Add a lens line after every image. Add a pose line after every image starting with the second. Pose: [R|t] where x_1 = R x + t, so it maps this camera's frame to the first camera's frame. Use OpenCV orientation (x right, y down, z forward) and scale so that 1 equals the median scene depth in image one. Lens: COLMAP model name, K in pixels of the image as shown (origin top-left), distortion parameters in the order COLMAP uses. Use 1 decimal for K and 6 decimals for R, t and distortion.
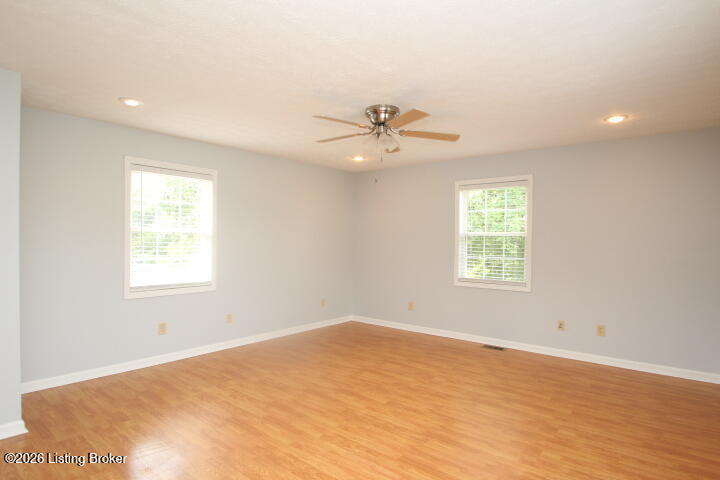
lens RADIAL K [[402.4, 0, 360.0], [0, 402.4, 240.0], [0, 0, 1]] dist [0.001727, -0.023427]
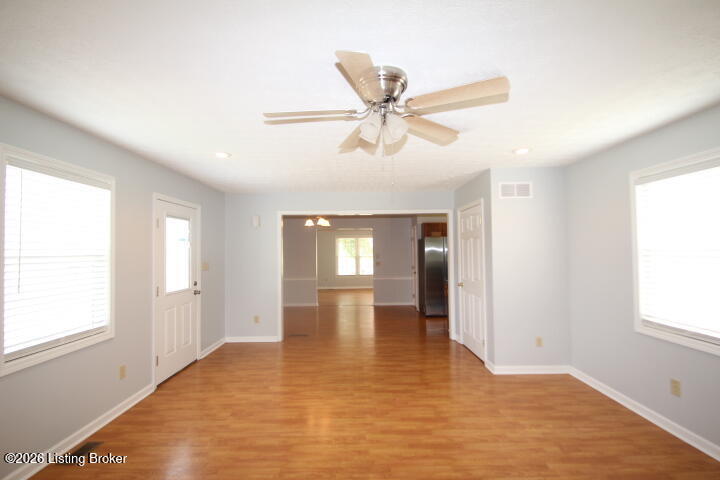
lens RADIAL K [[332.3, 0, 357.7], [0, 332.3, 240.5], [0, 0, 1]] dist [0.012176, -0.018154]
pose [[-0.764336, -0.020380, -0.644496, 0.448852], [-0.000493, 0.999519, -0.031022, -0.038035], [0.644818, -0.023394, -0.763978, 1.415835]]
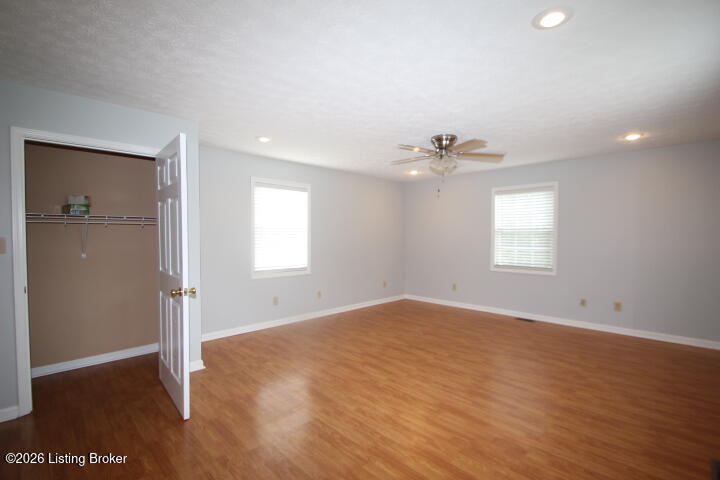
lens RADIAL K [[332.3, 0, 357.7], [0, 332.3, 240.5], [0, 0, 1]] dist [0.012176, -0.018154]
pose [[0.994144, -0.008851, -0.107700, -0.113178], [0.010389, 0.999852, 0.013723, -0.000406], [0.107562, -0.014762, 0.994089, -0.136054]]
